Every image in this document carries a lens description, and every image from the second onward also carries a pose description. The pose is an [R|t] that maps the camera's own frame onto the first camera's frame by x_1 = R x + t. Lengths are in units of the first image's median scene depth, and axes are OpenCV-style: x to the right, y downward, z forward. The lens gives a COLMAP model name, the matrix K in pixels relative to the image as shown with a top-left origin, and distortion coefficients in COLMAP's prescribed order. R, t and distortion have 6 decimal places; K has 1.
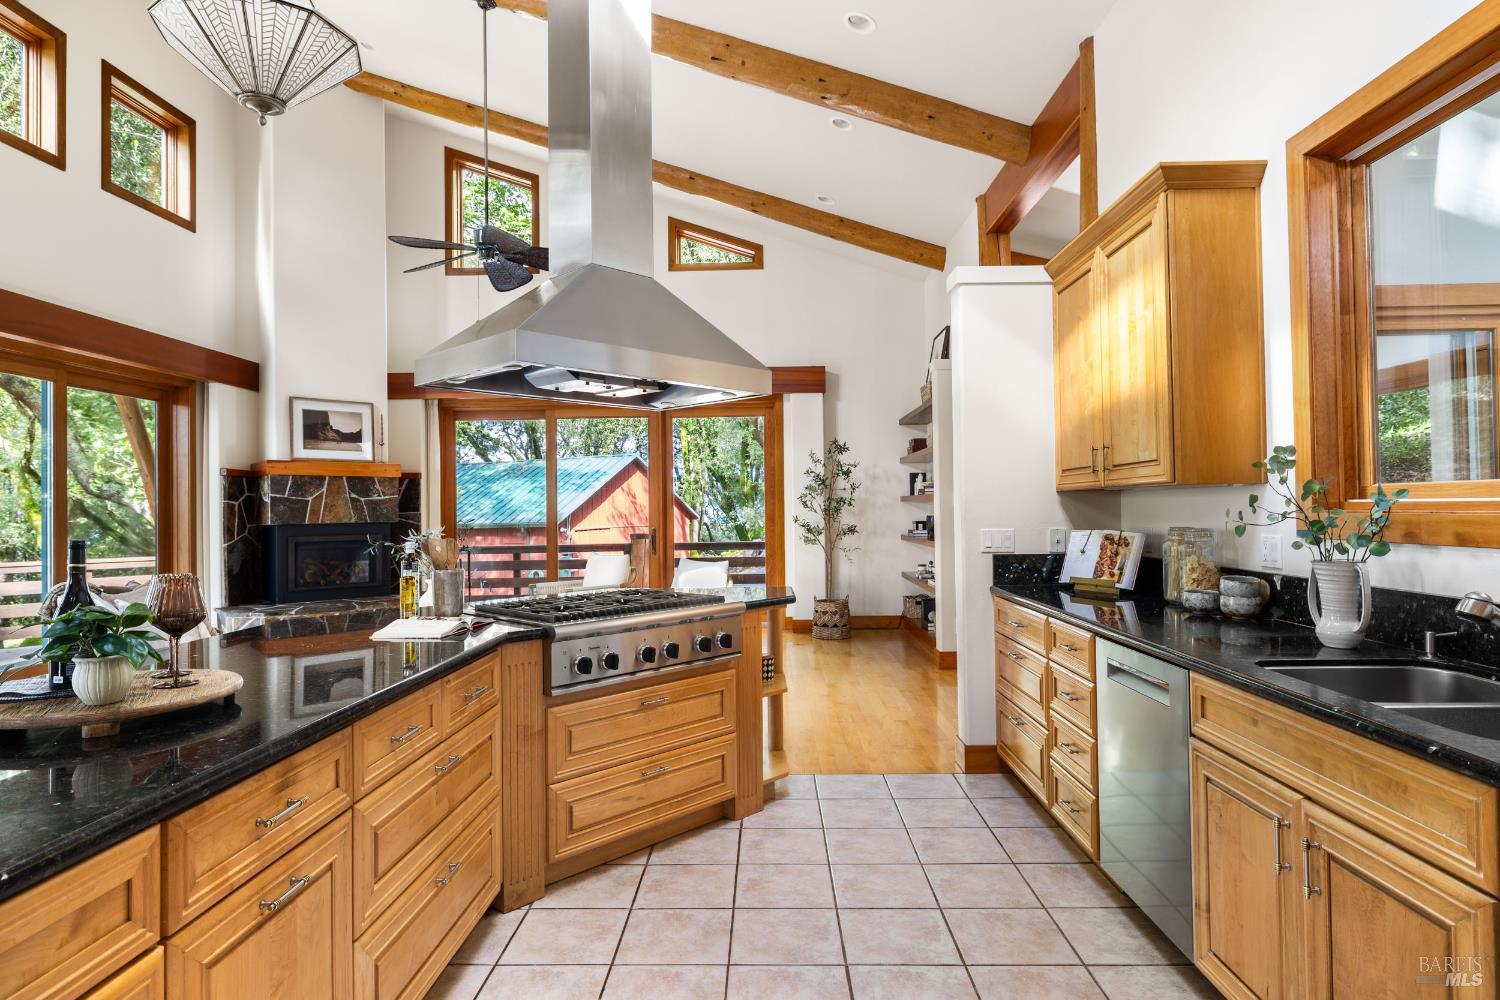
lens RADIAL K [[851.9, 0, 751.4], [0, 851.9, 498.0], [0, 0, 1]] dist [0.000675, 0.002796]
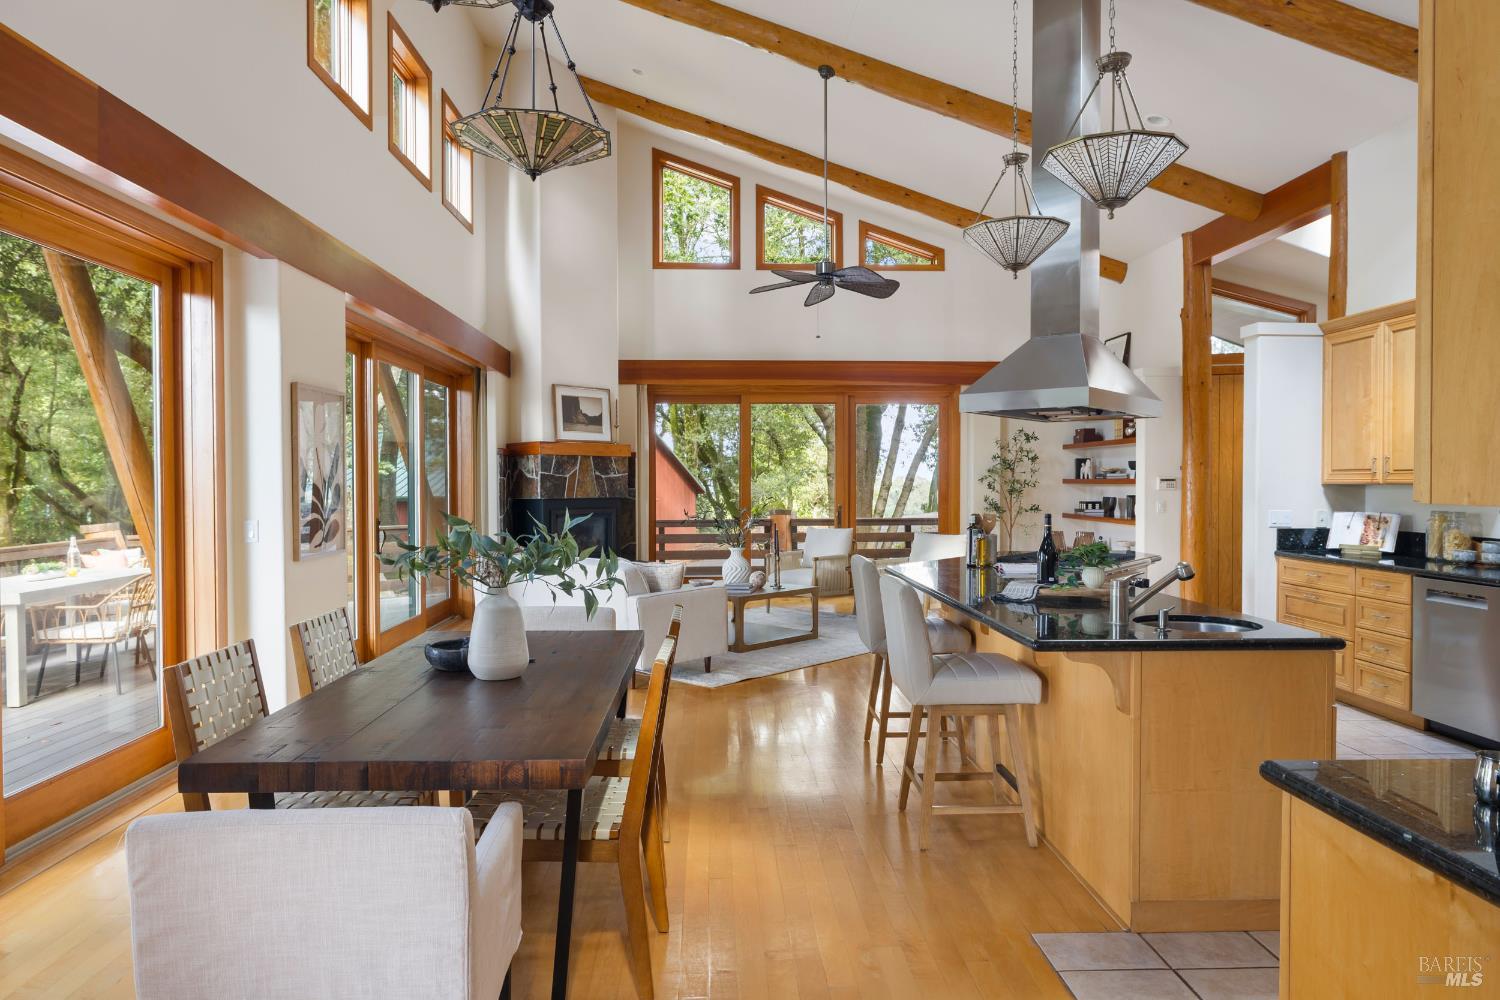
lens RADIAL K [[971.0, 0, 751.2], [0, 971.0, 504.6], [0, 0, 1]] dist [-0.009262, -0.001857]
pose [[0.997594, 0.010136, 0.068579, -0.360371], [-0.012666, 0.999251, 0.036555, -0.010904], [-0.068157, -0.037336, 0.996976, -0.277465]]
